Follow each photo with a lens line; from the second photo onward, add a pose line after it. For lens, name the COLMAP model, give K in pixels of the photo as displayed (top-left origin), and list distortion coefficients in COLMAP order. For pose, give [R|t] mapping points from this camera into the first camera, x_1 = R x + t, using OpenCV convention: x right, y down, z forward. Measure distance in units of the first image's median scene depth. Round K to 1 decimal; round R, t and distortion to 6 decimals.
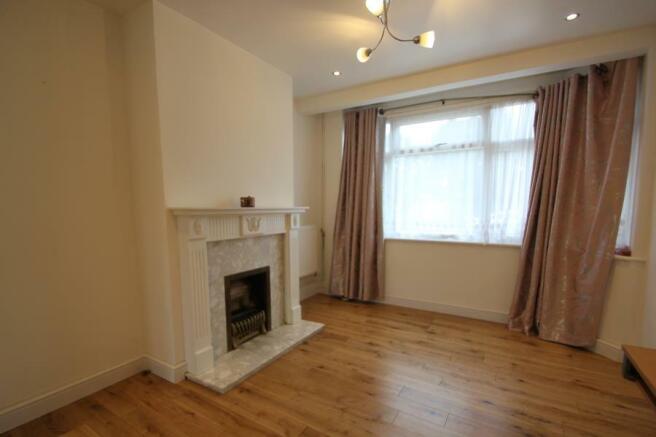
lens RADIAL K [[304.6, 0, 329.4], [0, 304.6, 237.0], [0, 0, 1]] dist [0.001454, -0.012121]
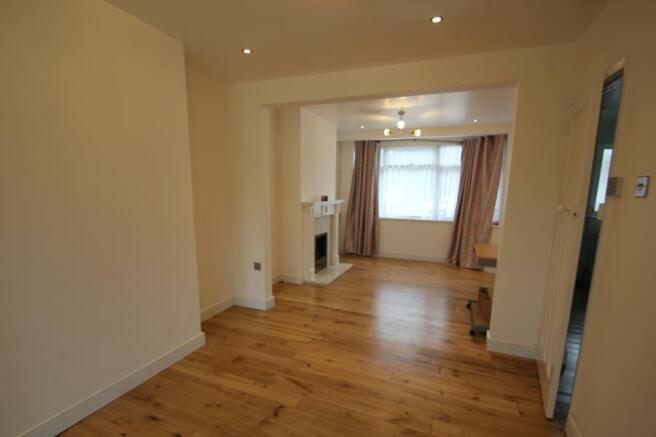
lens RADIAL K [[304.6, 0, 329.4], [0, 304.6, 237.0], [0, 0, 1]] dist [0.001454, -0.012121]
pose [[0.986161, -0.008318, 0.165585, -0.445824], [-0.001554, 0.998233, 0.059396, 0.013240], [-0.165786, -0.058831, 0.984405, -0.748387]]
